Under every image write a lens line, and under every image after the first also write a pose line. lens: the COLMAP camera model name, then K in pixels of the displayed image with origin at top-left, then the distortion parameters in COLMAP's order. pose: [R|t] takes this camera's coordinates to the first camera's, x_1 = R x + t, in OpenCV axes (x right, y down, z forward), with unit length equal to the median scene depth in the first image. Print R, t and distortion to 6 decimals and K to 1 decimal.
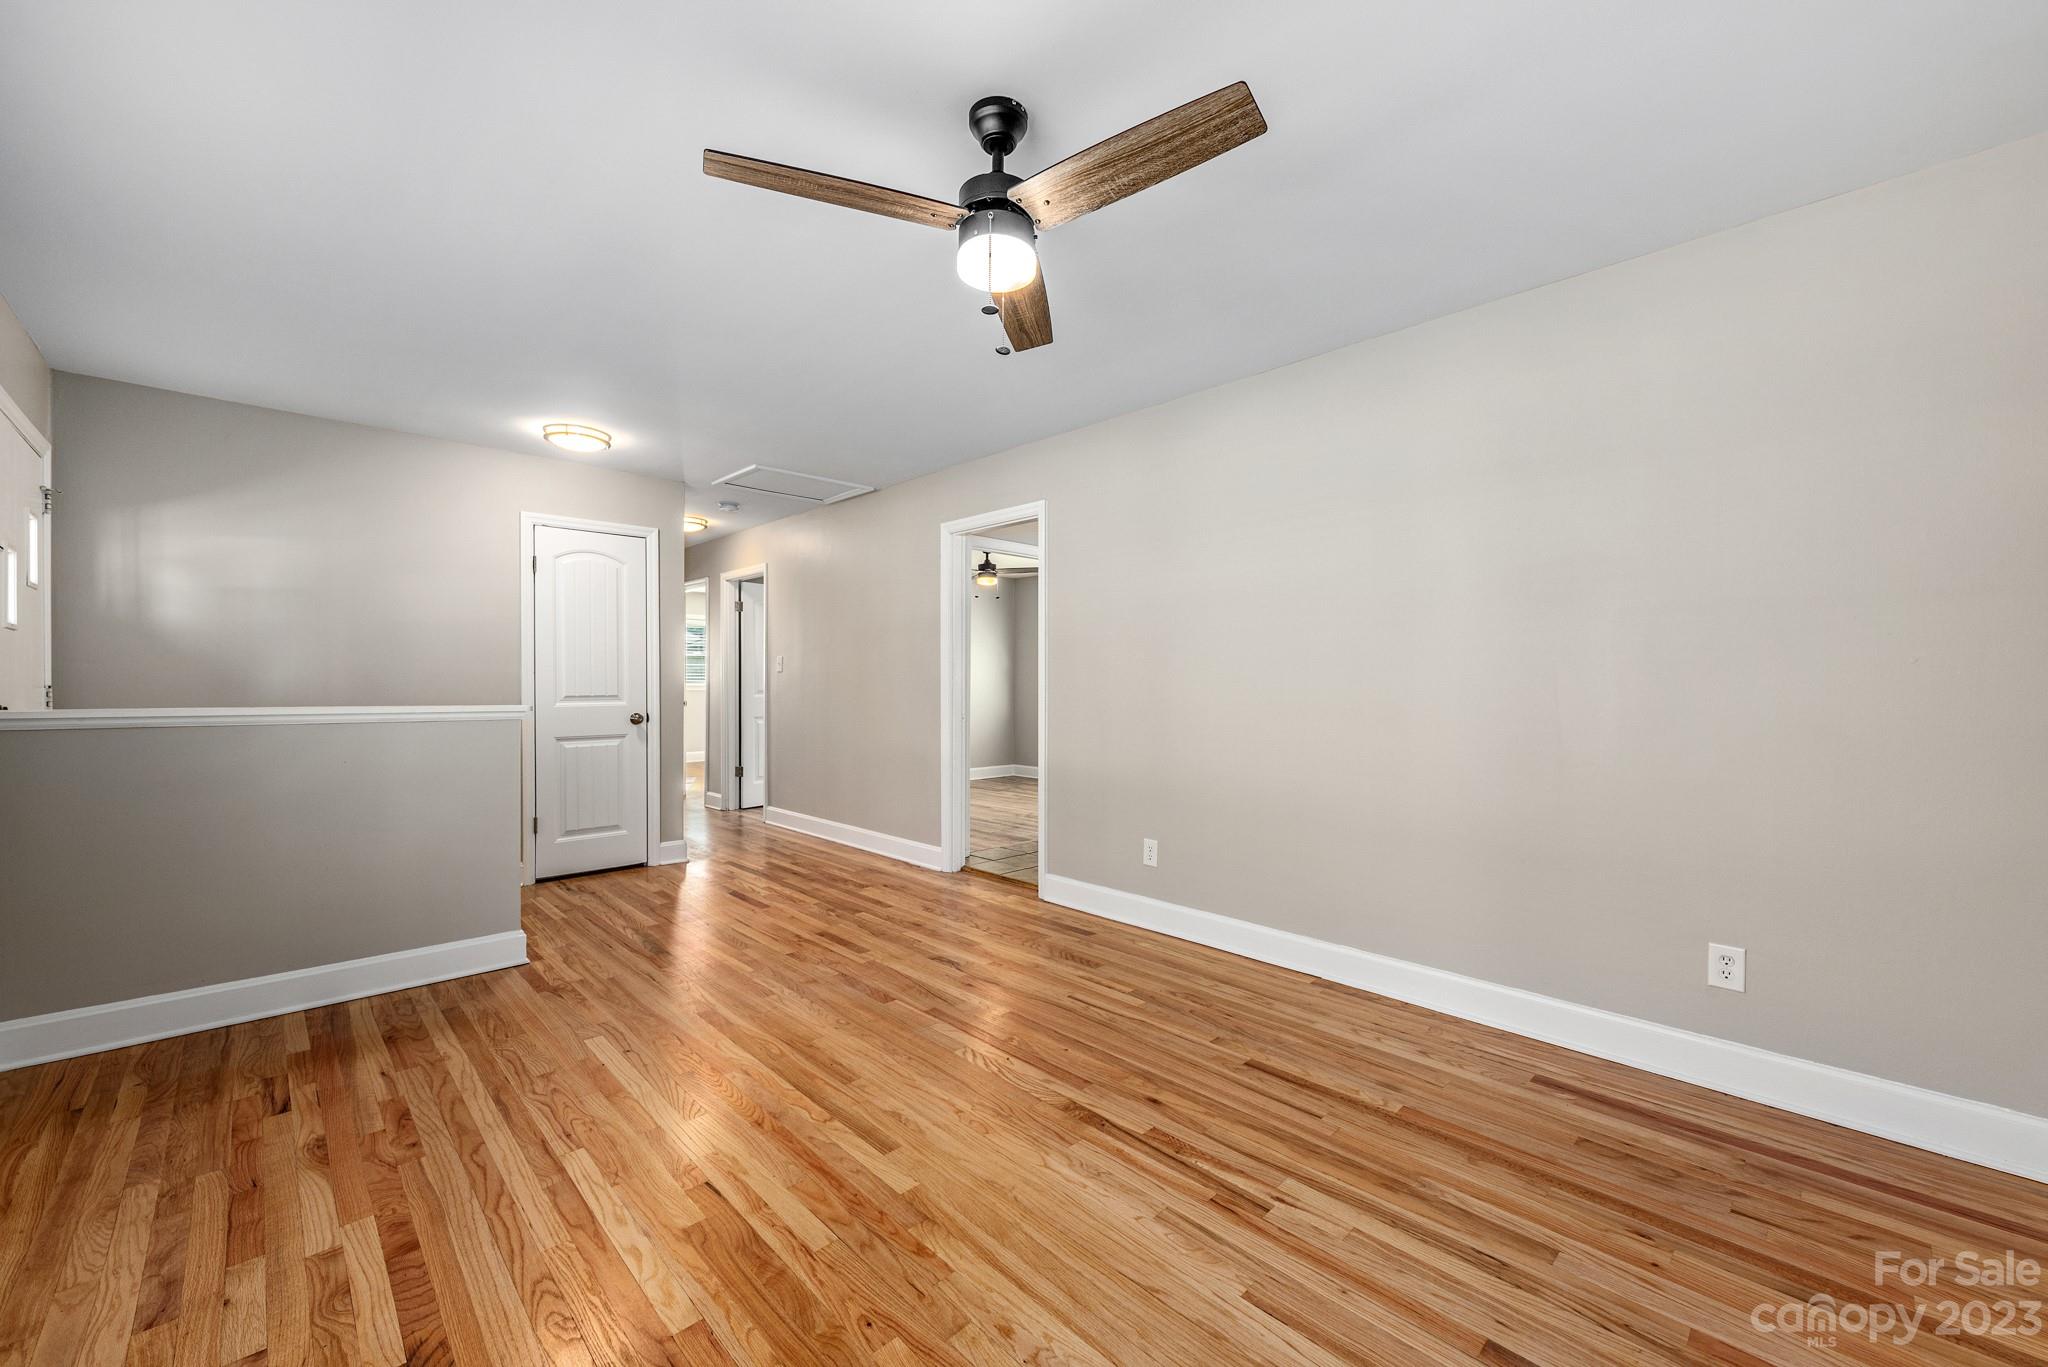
lens RADIAL K [[797.9, 0, 1029.5], [0, 797.9, 682.6], [0, 0, 1]] dist [0.014190, -0.004615]
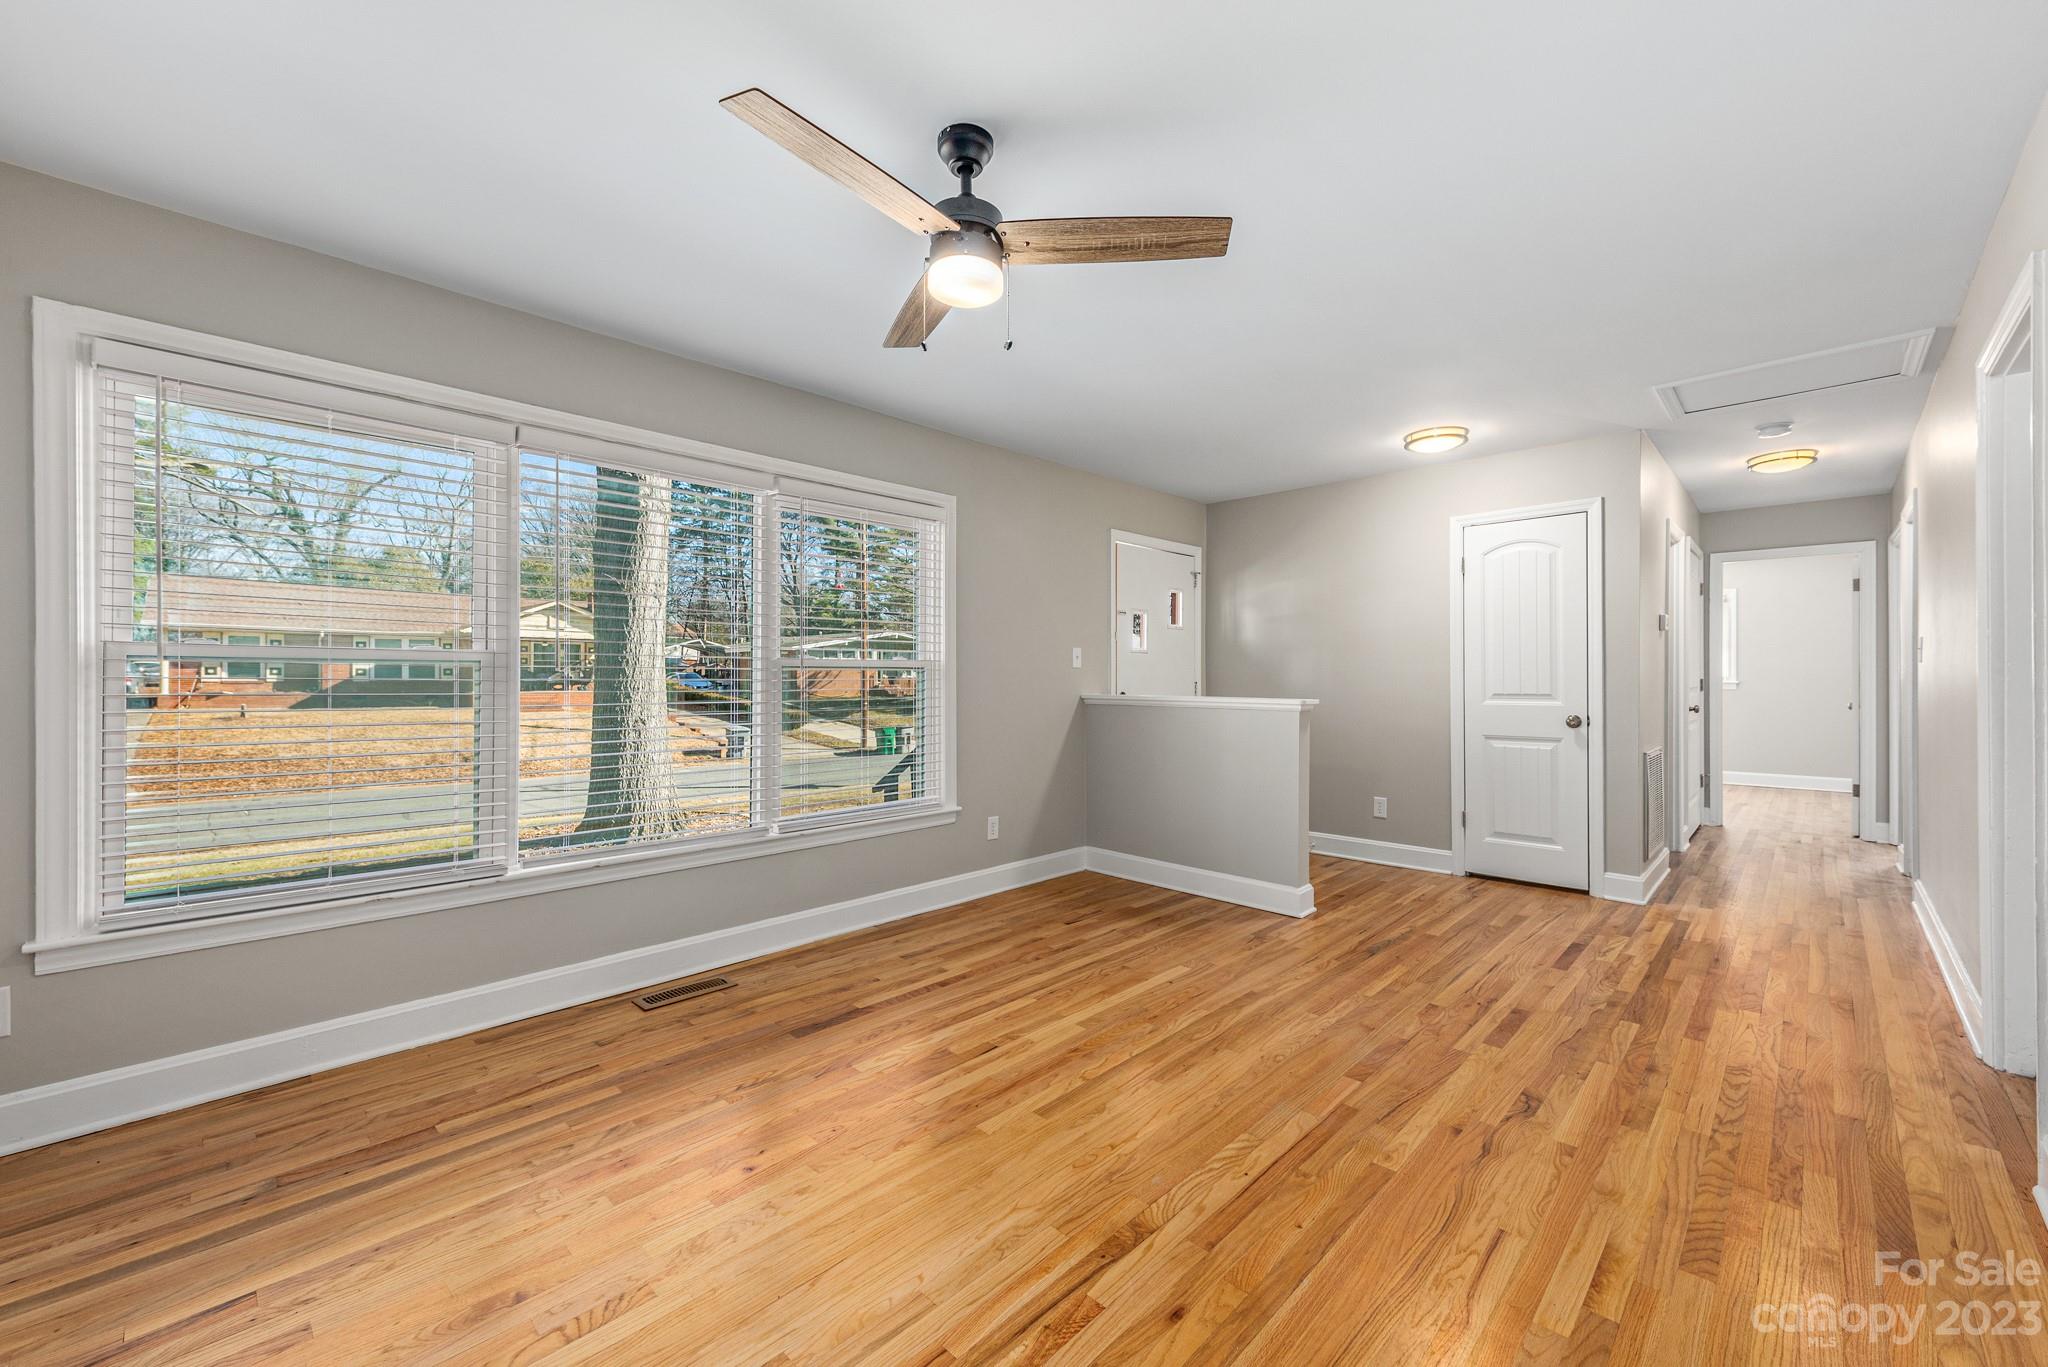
lens RADIAL K [[800.5, 0, 1034.9], [0, 800.5, 682.1], [0, 0, 1]] dist [0.013814, -0.004698]
pose [[0.033070, 0.002875, -0.999449, 0.684790], [0.001579, 0.999994, 0.002928, -0.002481], [0.999452, -0.001675, 0.033065, 0.722360]]
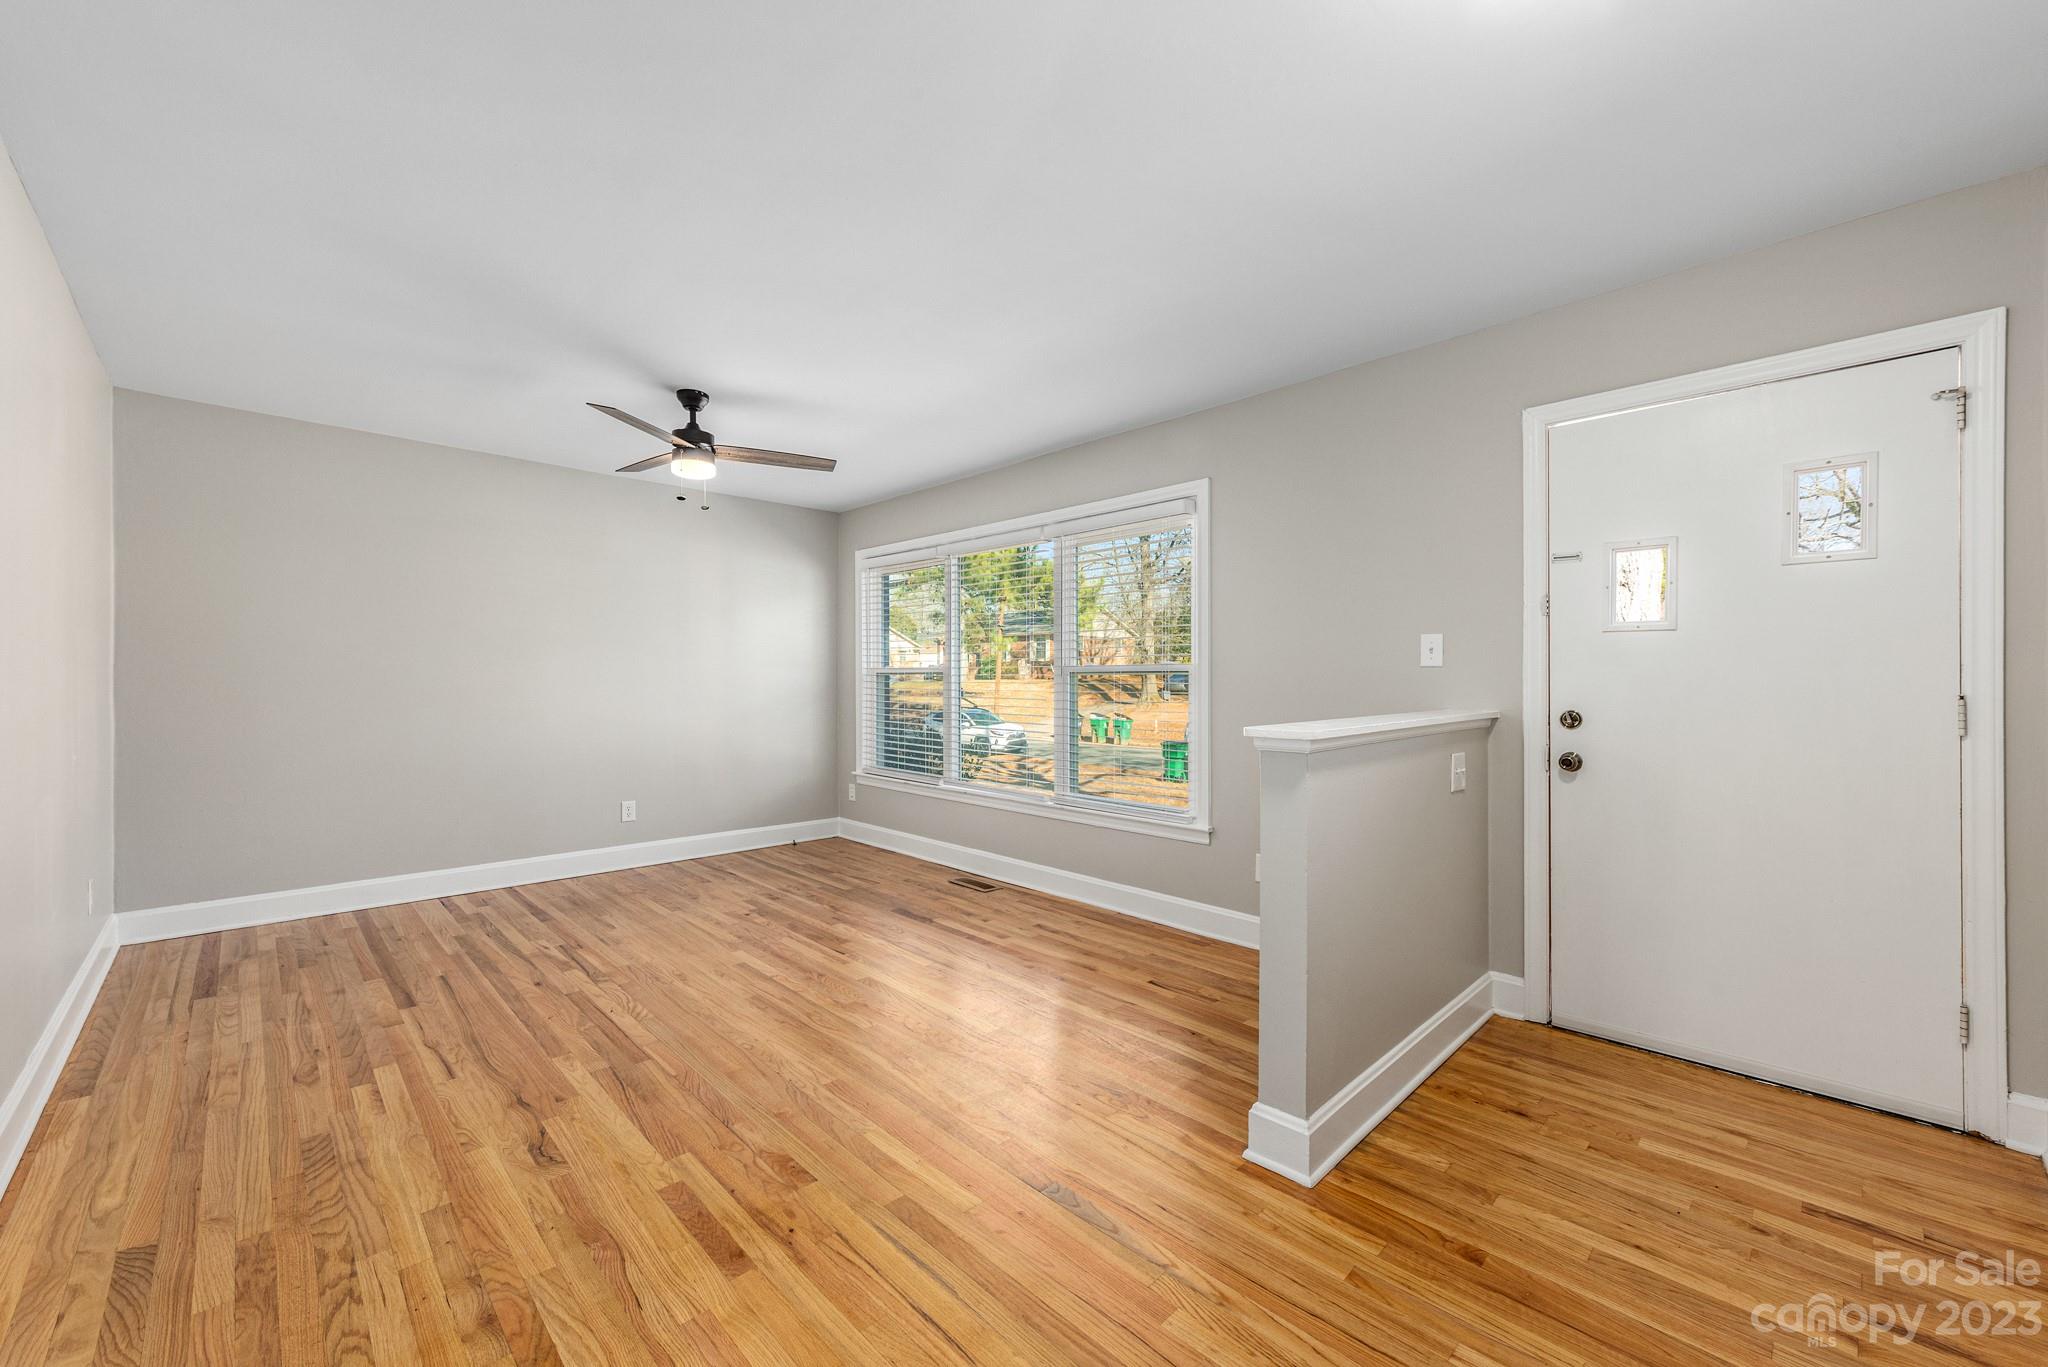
lens RADIAL K [[800.5, 0, 1034.9], [0, 800.5, 682.1], [0, 0, 1]] dist [0.013814, -0.004698]
pose [[-0.999953, -0.003745, -0.008946, -0.581530], [-0.003755, 0.999992, 0.001060, -0.005834], [0.008942, 0.001094, -0.999959, 2.017772]]
